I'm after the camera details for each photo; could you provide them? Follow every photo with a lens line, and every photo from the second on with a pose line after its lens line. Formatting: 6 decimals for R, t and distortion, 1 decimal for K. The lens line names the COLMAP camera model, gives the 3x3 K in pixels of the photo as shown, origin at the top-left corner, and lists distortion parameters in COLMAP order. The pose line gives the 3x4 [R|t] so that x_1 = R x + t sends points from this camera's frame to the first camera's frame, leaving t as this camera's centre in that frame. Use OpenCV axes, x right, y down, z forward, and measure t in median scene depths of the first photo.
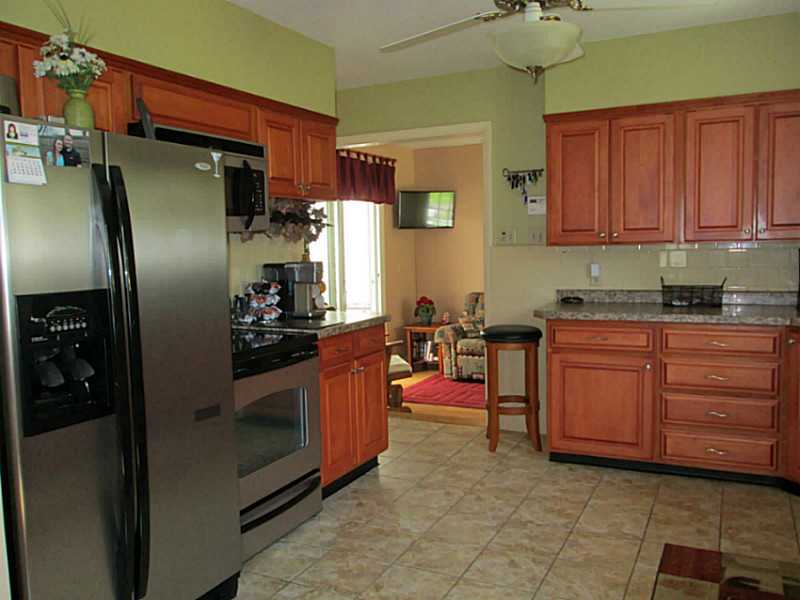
lens RADIAL K [[668.2, 0, 400.0], [0, 668.2, 300.0], [0, 0, 1]] dist [-0.013689, 0.005017]
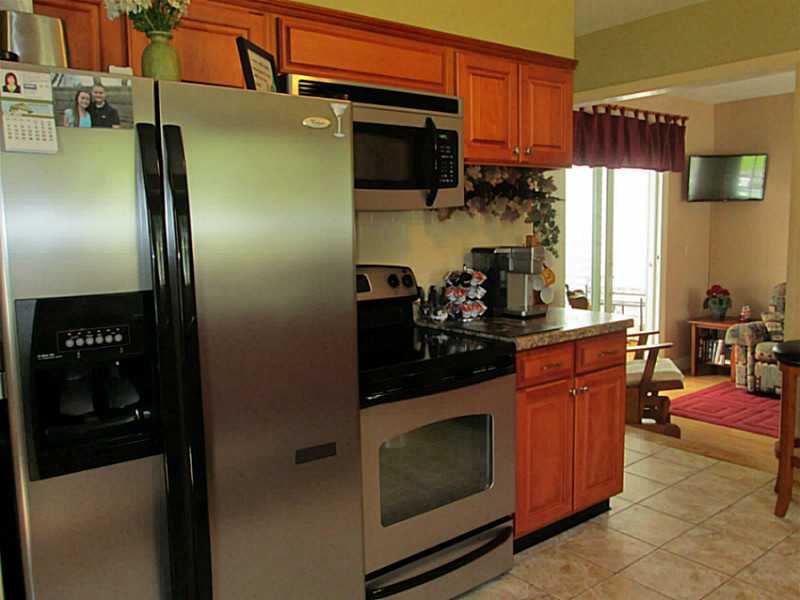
lens RADIAL K [[671.9, 0, 400.0], [0, 671.9, 300.0], [0, 0, 1]] dist [-0.027818, 0.012380]
pose [[0.906092, 0.054142, -0.419602, 0.065914], [-0.037326, 0.998141, 0.048189, -0.027079], [0.421431, -0.028002, 0.906428, 0.221272]]
